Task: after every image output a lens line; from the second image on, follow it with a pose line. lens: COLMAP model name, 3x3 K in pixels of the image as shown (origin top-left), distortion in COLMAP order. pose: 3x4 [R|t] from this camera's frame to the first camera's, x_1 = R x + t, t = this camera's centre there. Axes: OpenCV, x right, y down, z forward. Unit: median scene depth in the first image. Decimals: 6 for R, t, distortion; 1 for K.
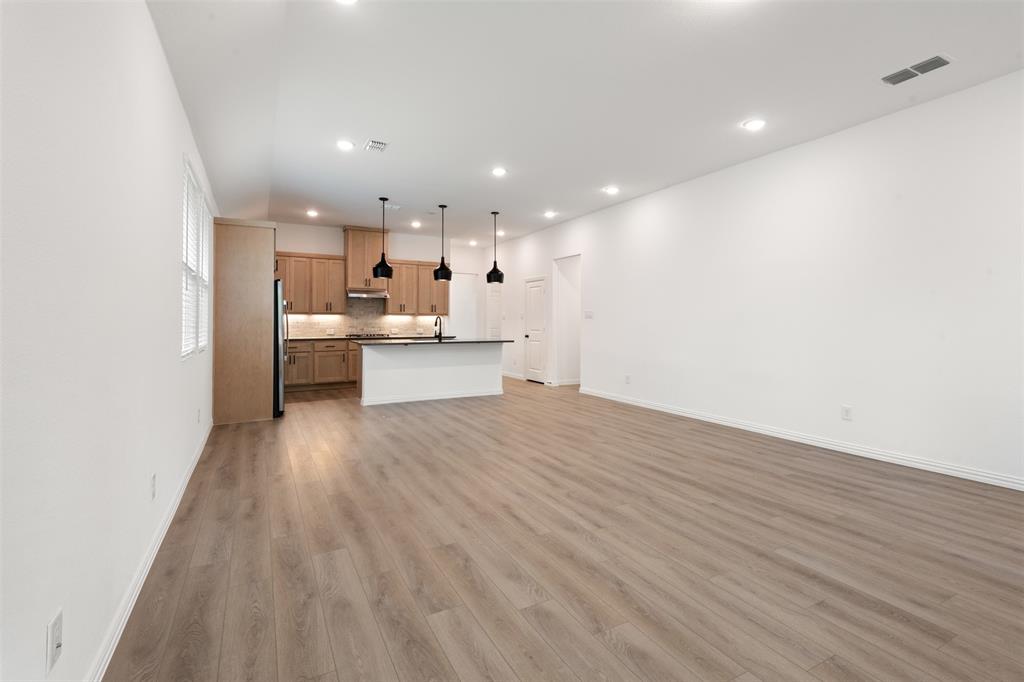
lens RADIAL K [[466.6, 0, 512.1], [0, 466.6, 318.2], [0, 0, 1]] dist [0.032833, -0.011351]
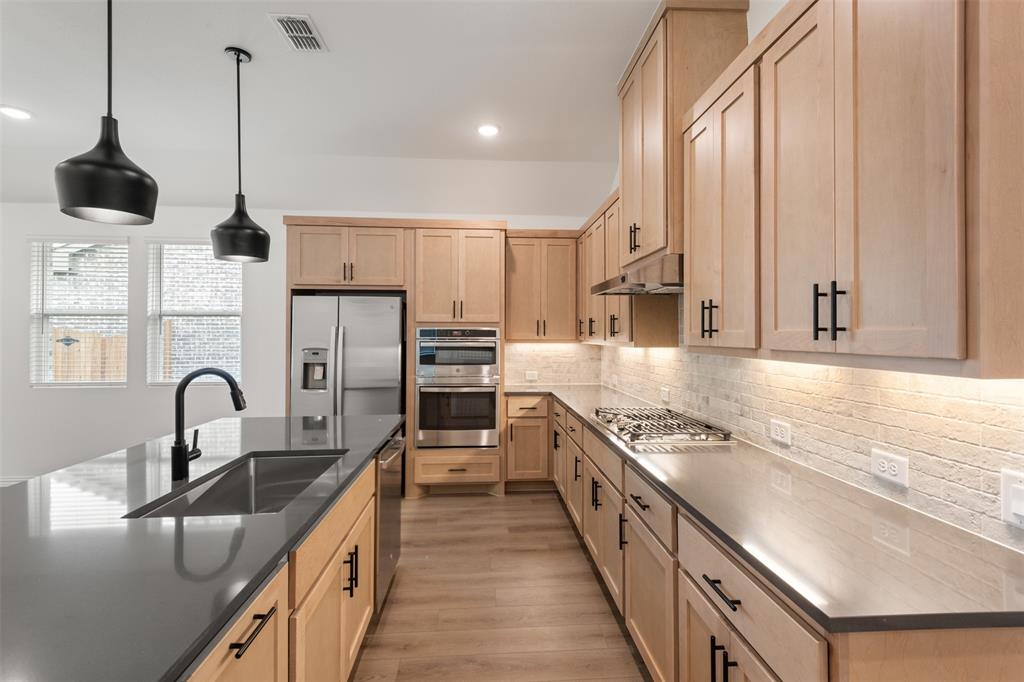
lens RADIAL K [[459.3, 0, 513.1], [0, 459.3, 329.5], [0, 0, 1]] dist [0.033596, -0.017663]
pose [[-0.408523, -0.012188, -0.912667, -0.017570], [0.006095, 0.999852, -0.016080, -0.017263], [0.912728, -0.012131, -0.408388, 1.148935]]
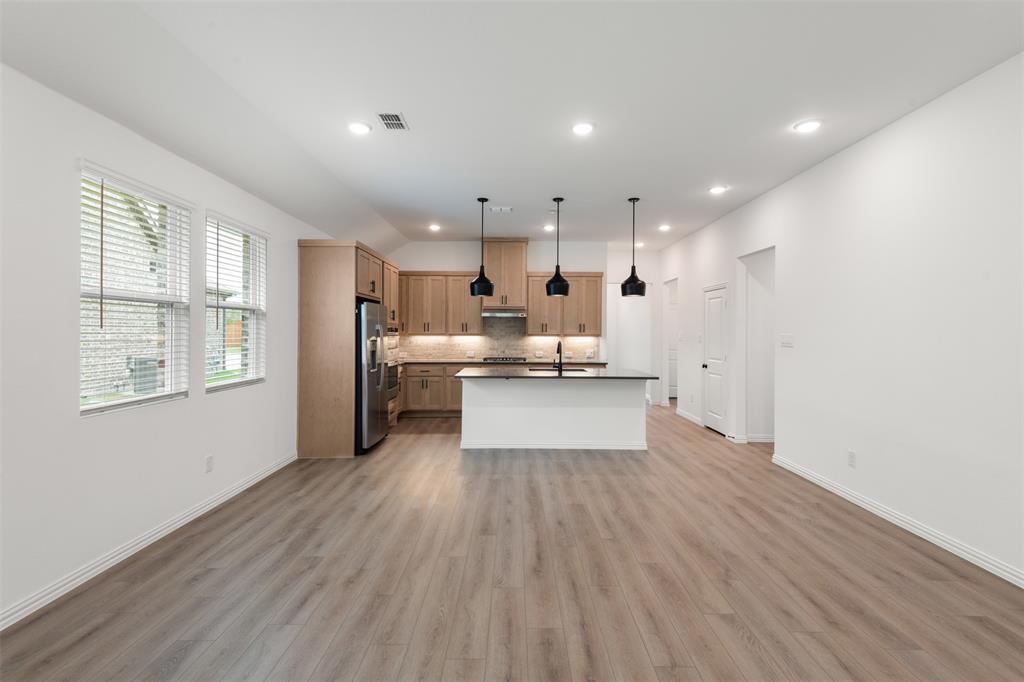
lens RADIAL K [[459.3, 0, 513.1], [0, 459.3, 329.5], [0, 0, 1]] dist [0.033596, -0.017663]
pose [[0.877747, 0.001120, -0.479122, 0.135566], [0.000324, 0.999996, 0.002932, -0.024503], [0.479124, -0.002728, 0.877743, 0.266861]]
